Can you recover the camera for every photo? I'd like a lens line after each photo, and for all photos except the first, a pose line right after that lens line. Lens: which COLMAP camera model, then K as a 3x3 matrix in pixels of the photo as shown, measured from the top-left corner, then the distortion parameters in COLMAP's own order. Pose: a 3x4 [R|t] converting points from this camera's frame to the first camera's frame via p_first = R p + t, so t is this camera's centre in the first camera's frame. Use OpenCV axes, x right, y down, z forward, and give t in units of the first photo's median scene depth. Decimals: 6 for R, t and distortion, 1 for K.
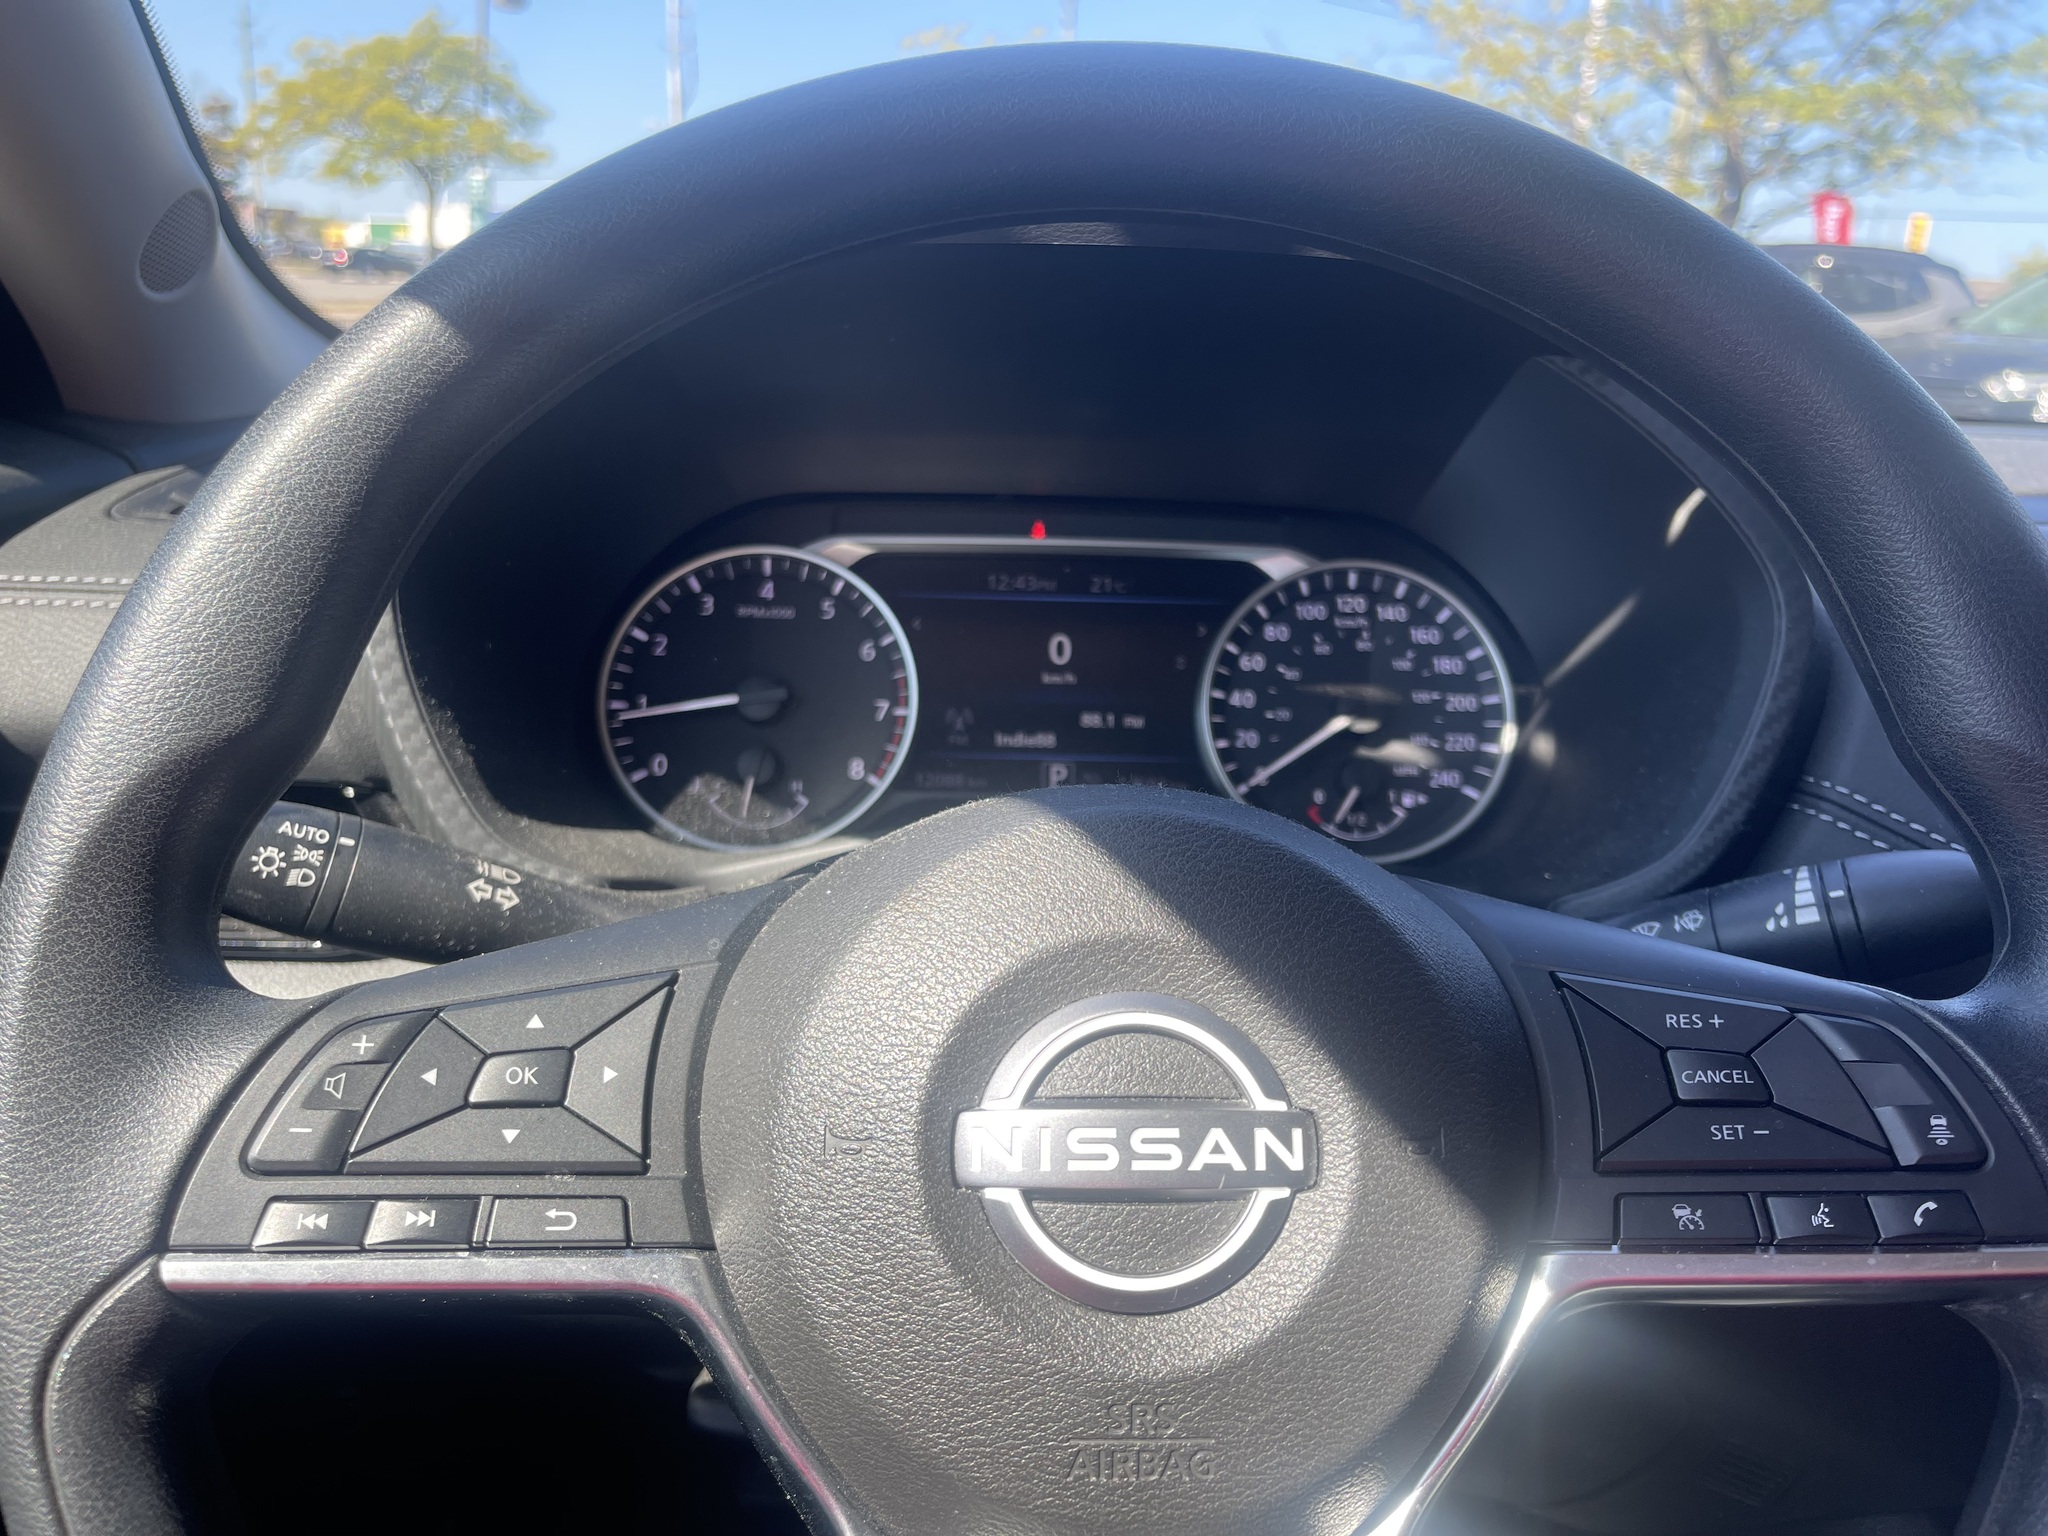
lens RADIAL K [[1564.8, 0, 1032.4], [0, 1564.8, 777.3], [0, 0, 1]] dist [0.074342, -0.095309]
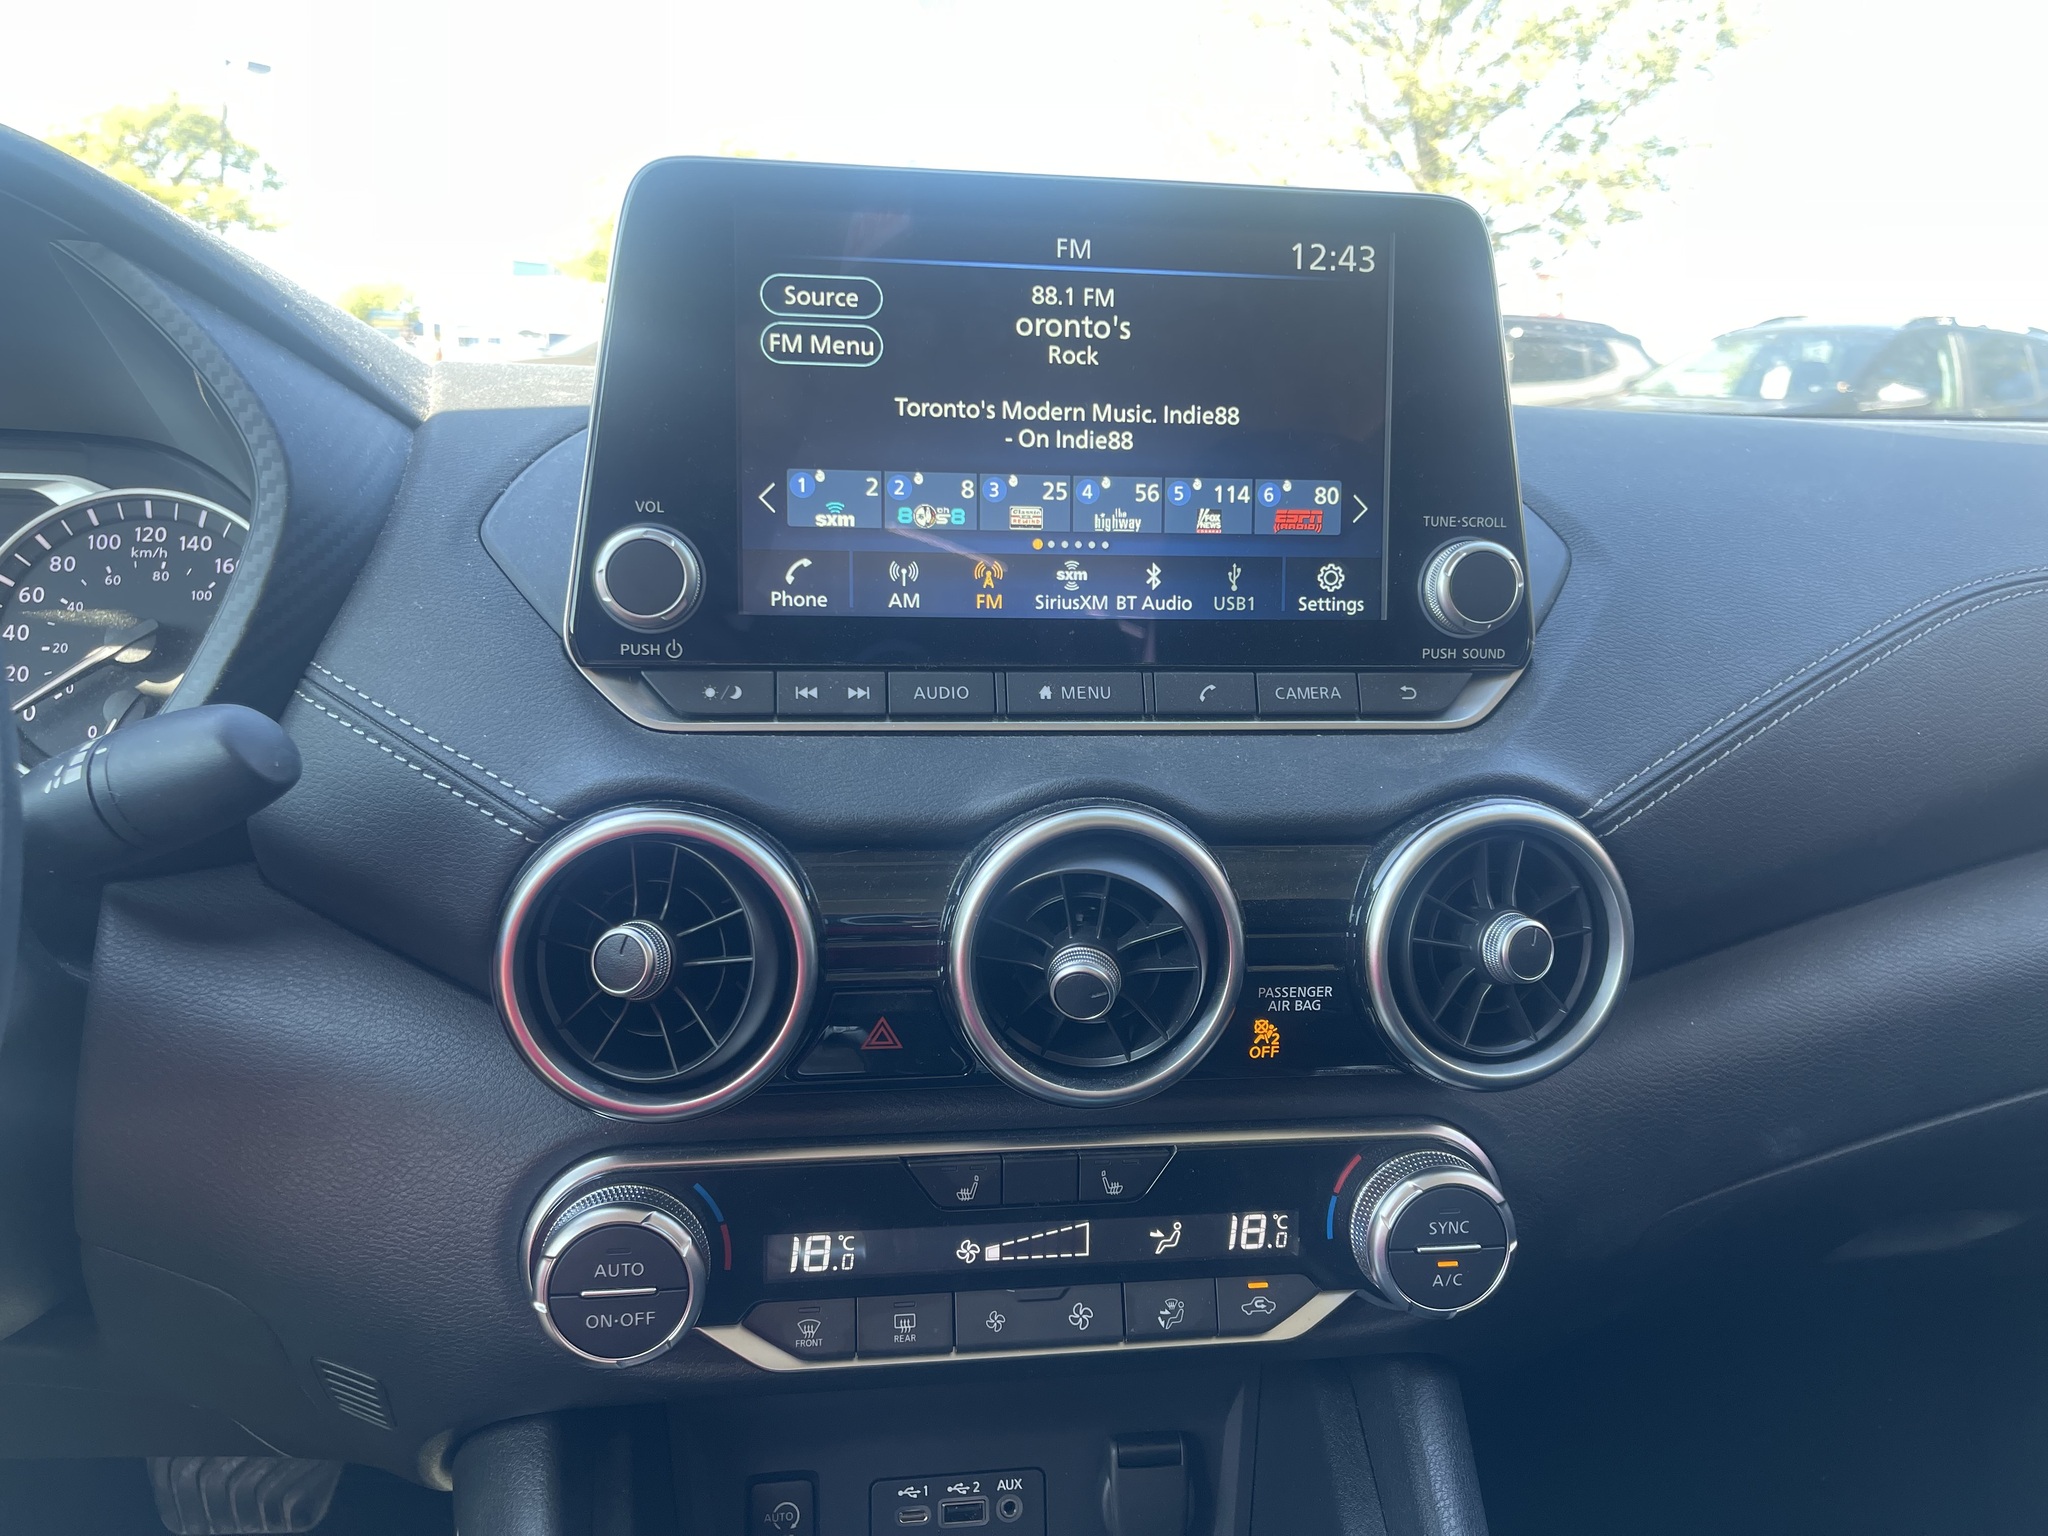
lens RADIAL K [[1564.8, 0, 1017.1], [0, 1564.8, 768.8], [0, 0, 1]] dist [0.074342, -0.095309]
pose [[0.993587, -0.027365, 0.109704, 0.620283], [0.032659, 0.998372, -0.046754, 0.095691], [-0.108246, 0.050037, 0.992864, -0.013024]]
